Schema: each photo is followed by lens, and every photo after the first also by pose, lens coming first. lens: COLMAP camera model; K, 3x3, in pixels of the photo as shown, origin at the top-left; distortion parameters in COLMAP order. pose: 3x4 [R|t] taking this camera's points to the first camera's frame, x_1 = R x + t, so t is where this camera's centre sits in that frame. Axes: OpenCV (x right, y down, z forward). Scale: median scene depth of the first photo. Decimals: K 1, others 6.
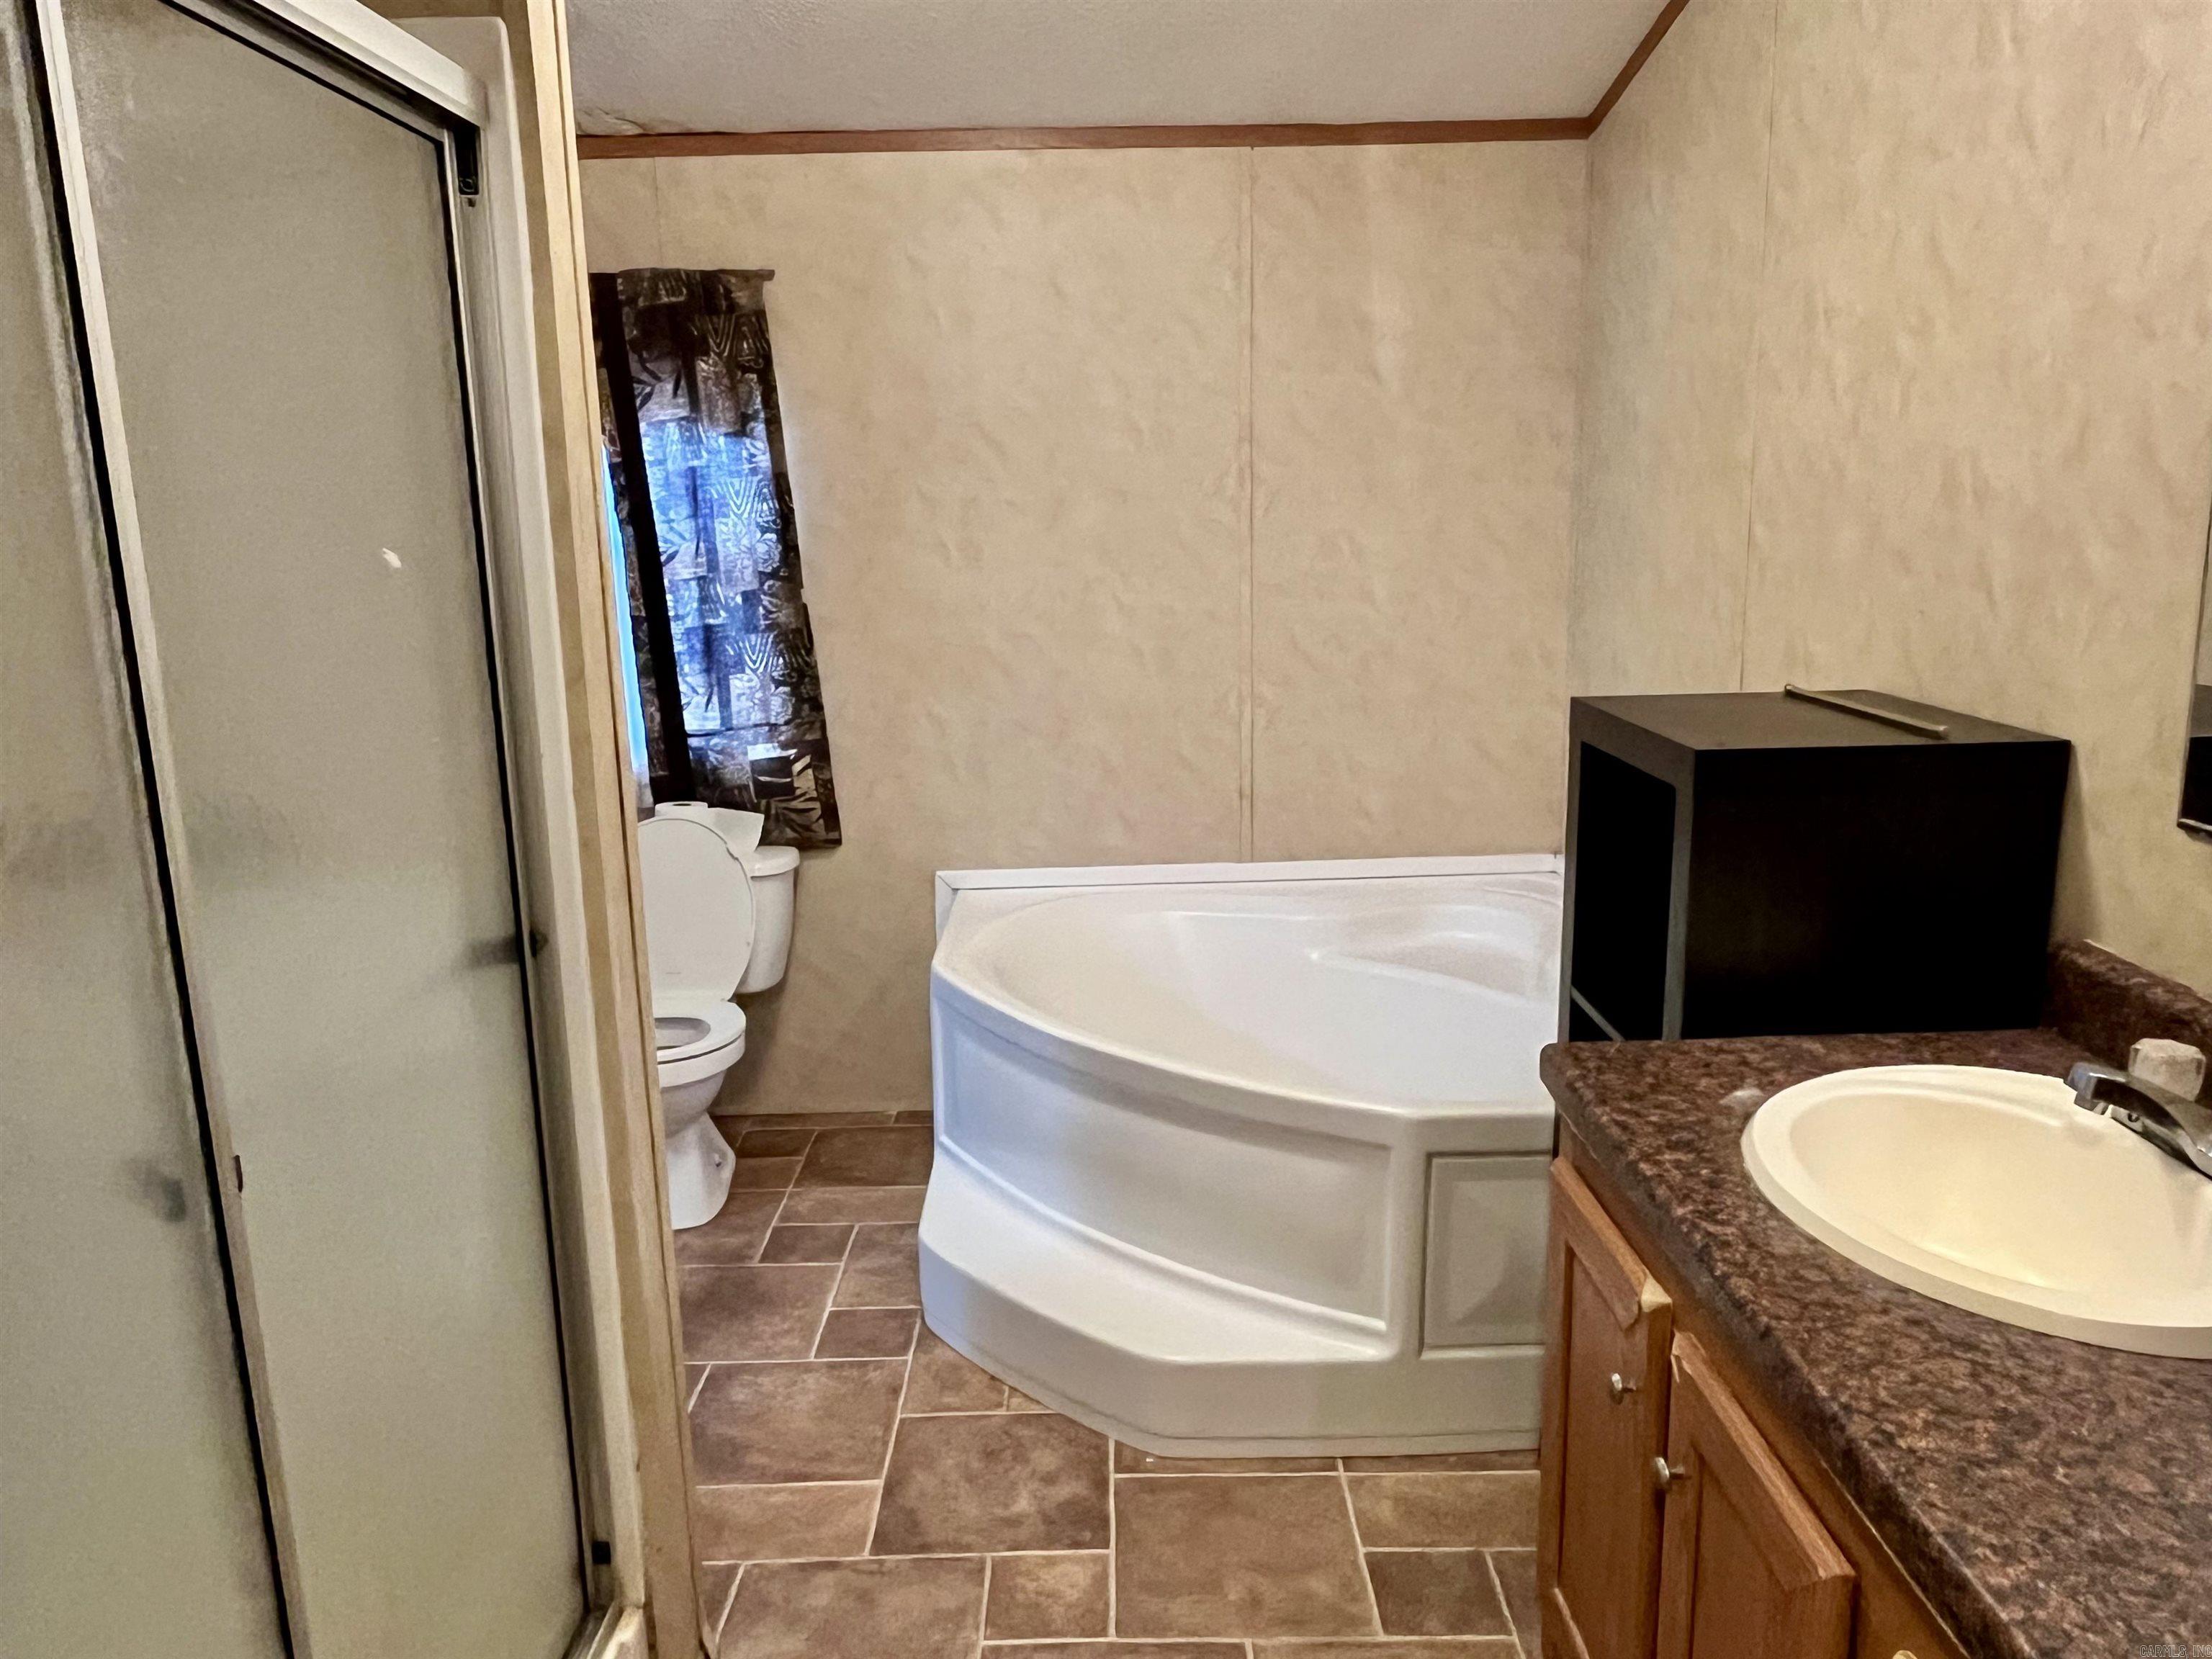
lens RADIAL K [[1532.6, 0, 1107.5], [0, 1532.6, 795.2], [0, 0, 1]] dist [0.002674, -0.006097]
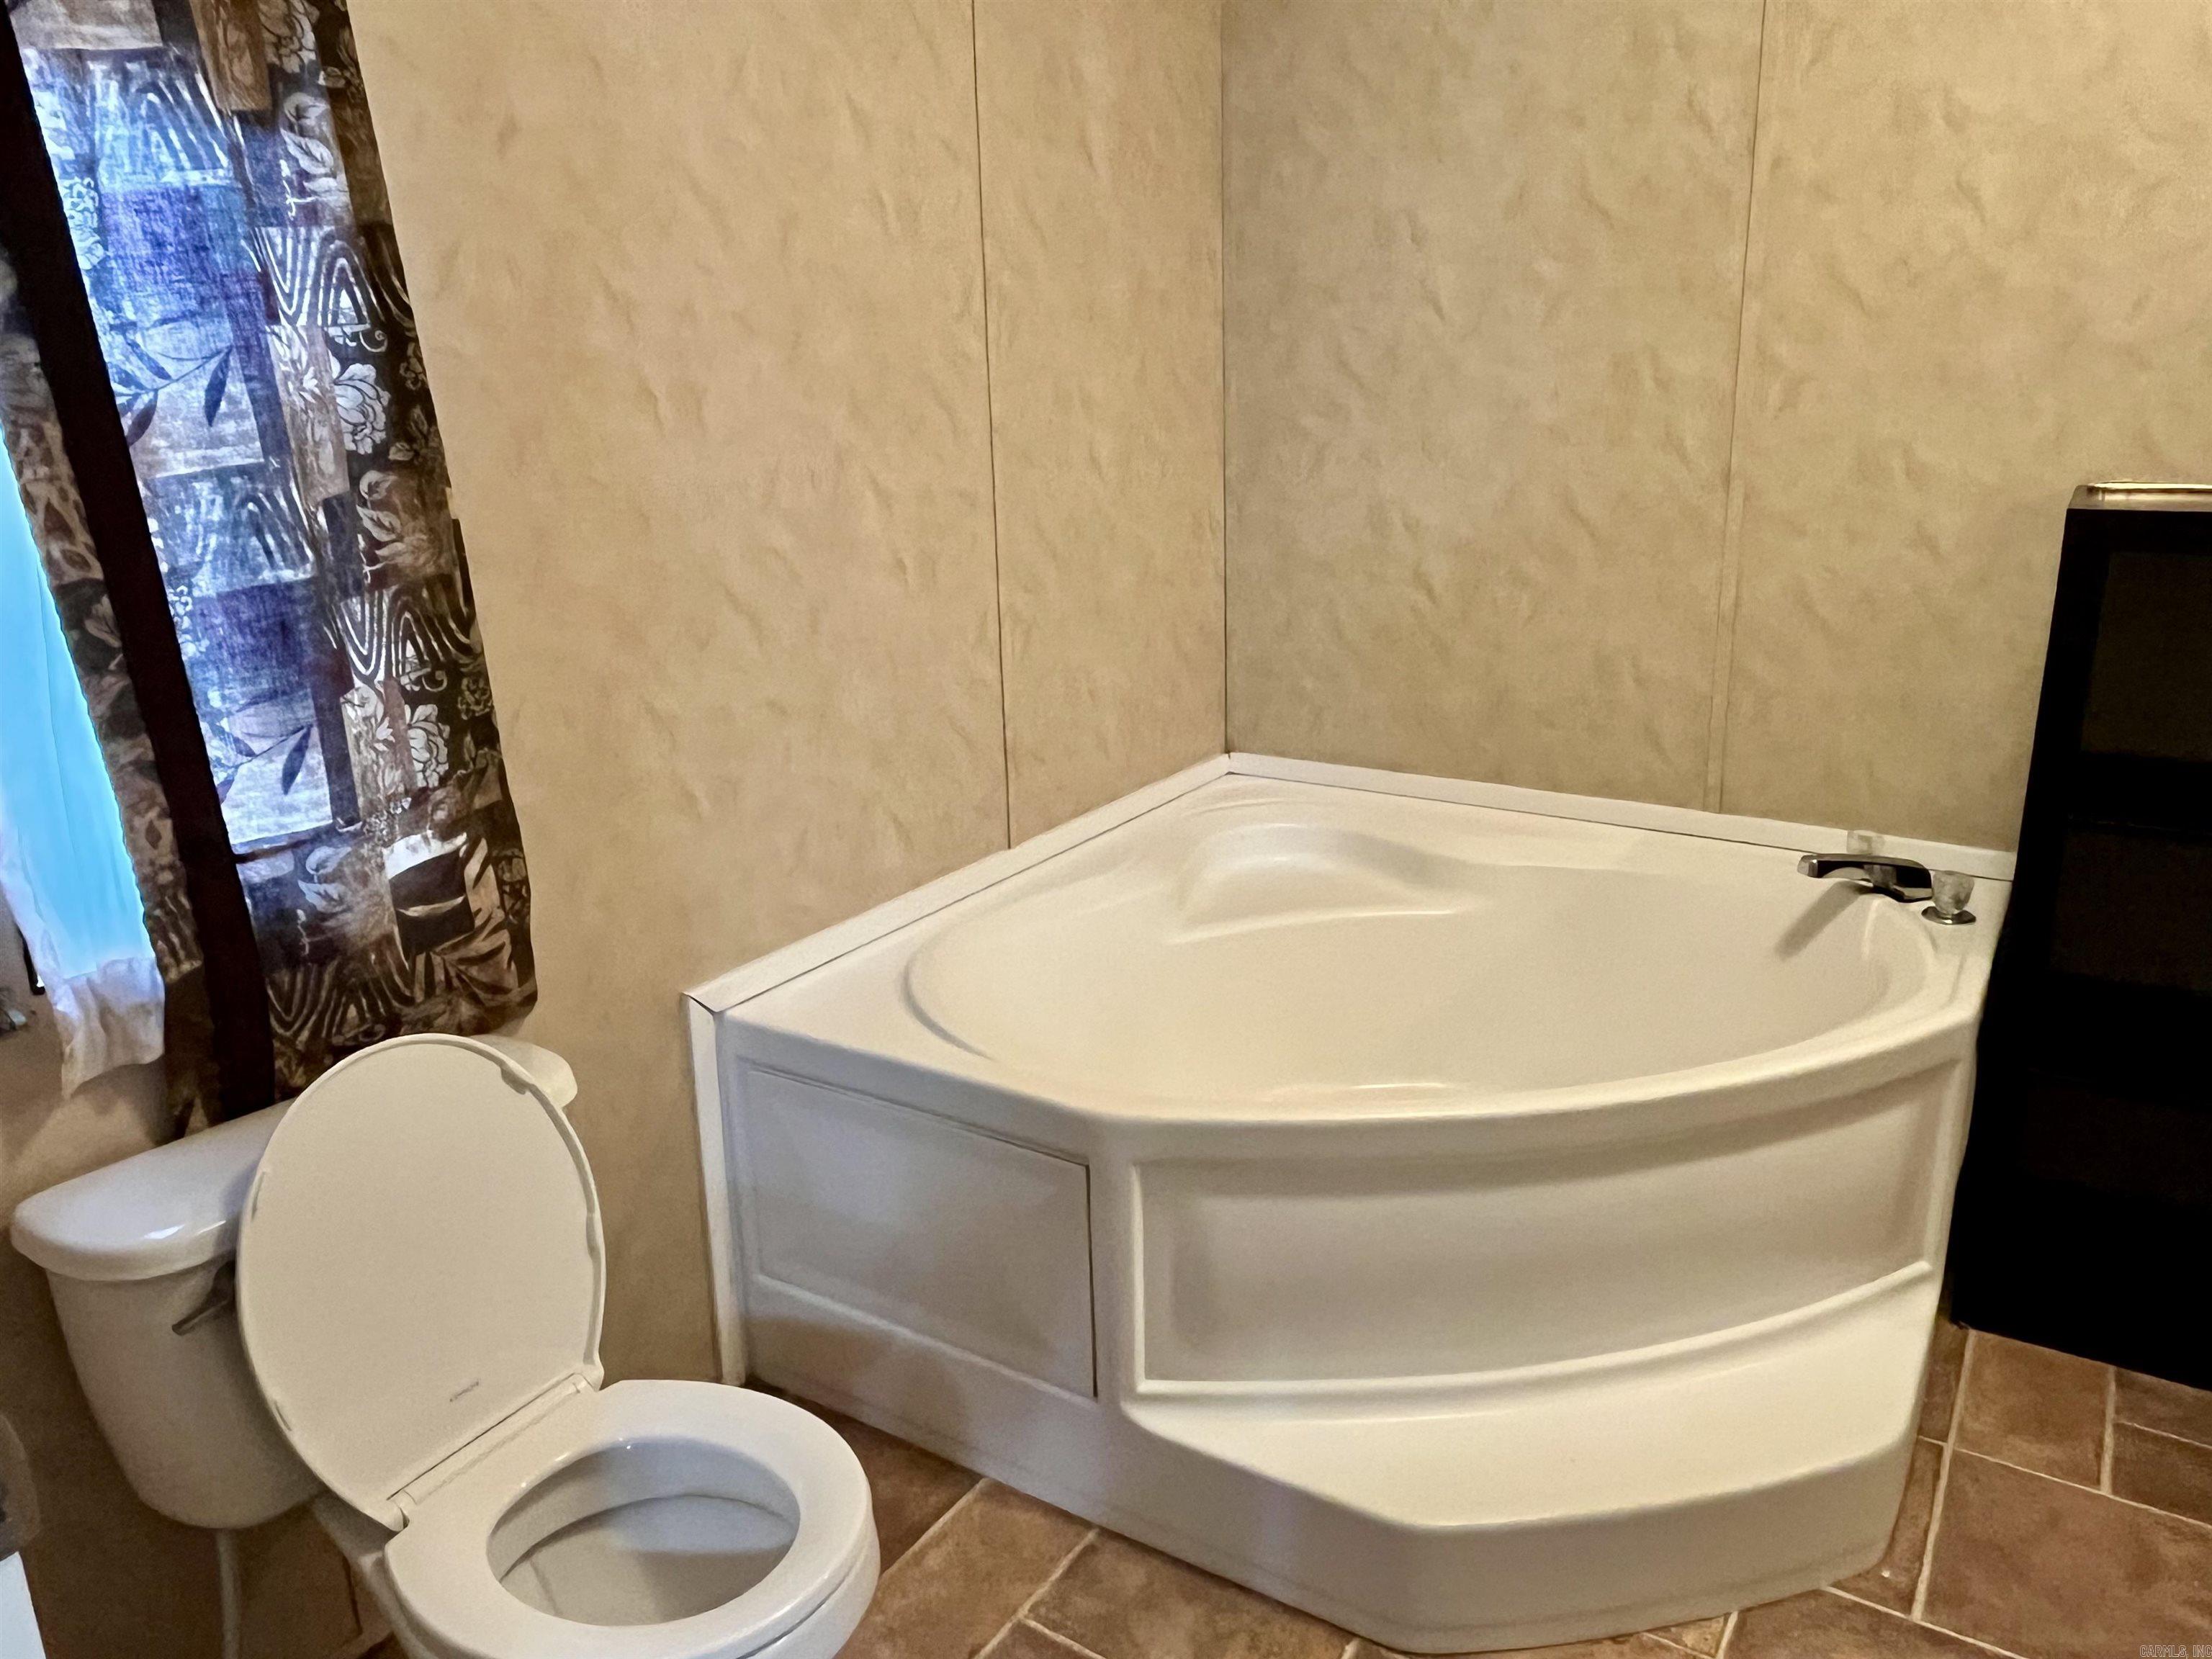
lens RADIAL K [[1532.6, 0, 1107.5], [0, 1532.6, 795.2], [0, 0, 1]] dist [0.002674, -0.006097]
pose [[0.557110, -0.211410, 0.803078, -0.475934], [0.173980, 0.975305, 0.136055, -0.072015], [-0.812009, 0.063922, 0.580133, 0.573381]]
